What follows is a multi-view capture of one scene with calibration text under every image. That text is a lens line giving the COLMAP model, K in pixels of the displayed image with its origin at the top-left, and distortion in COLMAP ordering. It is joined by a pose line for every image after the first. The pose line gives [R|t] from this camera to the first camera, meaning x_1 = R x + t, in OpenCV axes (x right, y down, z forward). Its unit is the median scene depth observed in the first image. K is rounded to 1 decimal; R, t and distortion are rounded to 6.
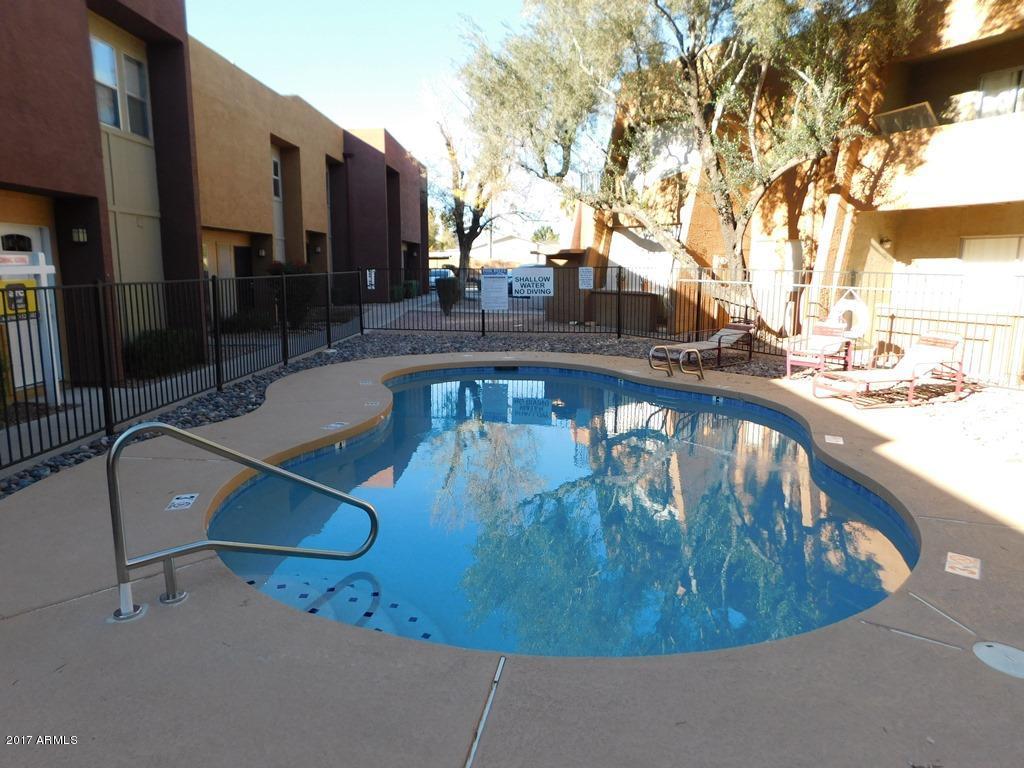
lens RADIAL K [[676.2, 0, 490.0], [0, 676.2, 387.0], [0, 0, 1]] dist [-0.065561, 0.045848]
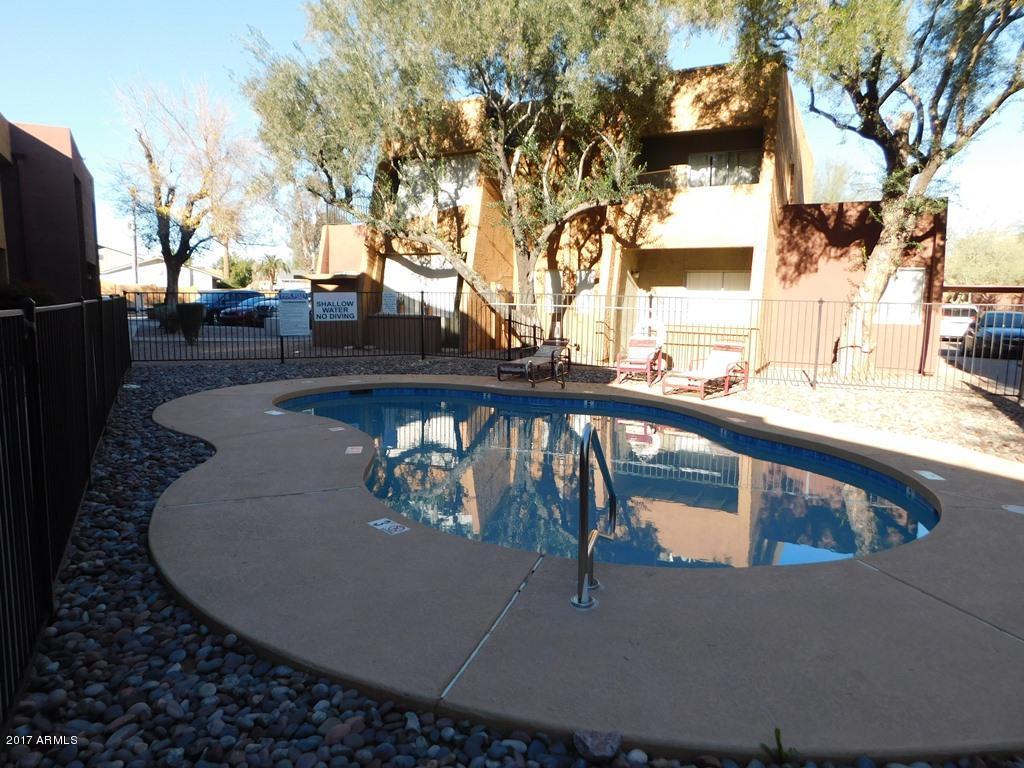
lens RADIAL K [[676.2, 0, 515.3], [0, 676.2, 387.0], [0, 0, 1]] dist [-0.065561, 0.045848]
pose [[0.859815, -0.060185, 0.507047, -0.219597], [0.079820, 0.996663, -0.017051, 0.000723], [-0.504329, 0.055133, 0.861750, 0.017984]]
